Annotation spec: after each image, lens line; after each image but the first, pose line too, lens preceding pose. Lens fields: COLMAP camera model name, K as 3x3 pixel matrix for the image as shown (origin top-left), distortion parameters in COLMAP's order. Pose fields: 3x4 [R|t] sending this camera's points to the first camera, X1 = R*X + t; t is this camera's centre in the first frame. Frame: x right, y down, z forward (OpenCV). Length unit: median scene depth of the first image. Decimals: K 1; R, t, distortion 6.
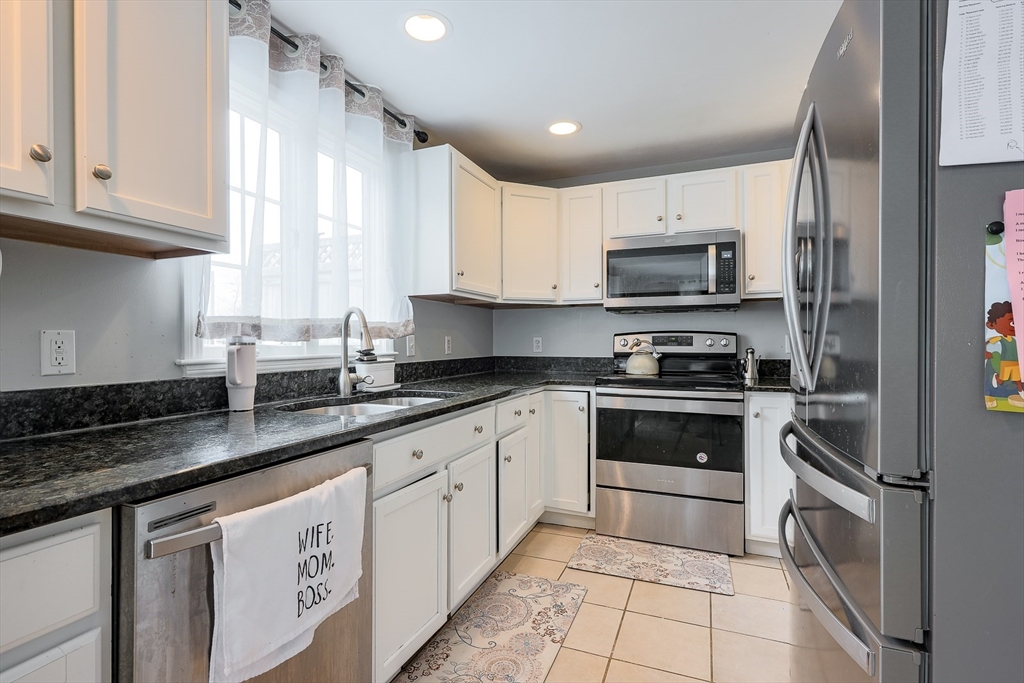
lens RADIAL K [[485.9, 0, 507.7], [0, 485.9, 342.0], [0, 0, 1]] dist [-0.003194, 0.000162]
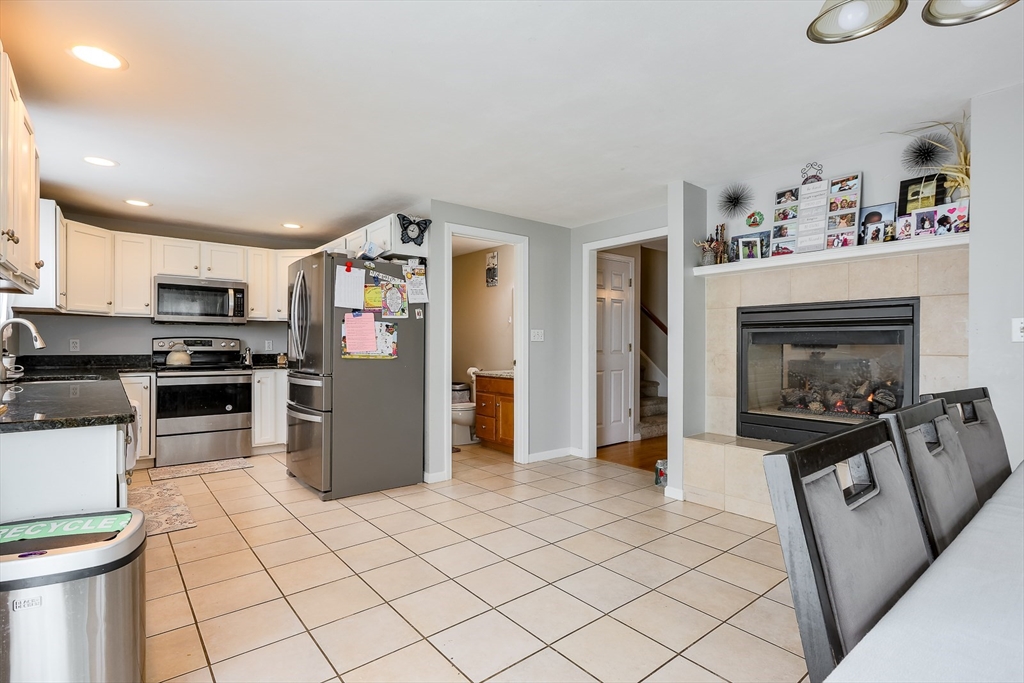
lens RADIAL K [[485.9, 0, 508.8], [0, 485.9, 345.2], [0, 0, 1]] dist [-0.003194, 0.000162]
pose [[0.471620, 0.003656, 0.881794, -0.645406], [-0.004494, 0.999988, -0.001742, 0.002840], [-0.881791, -0.003141, 0.471631, -0.711225]]
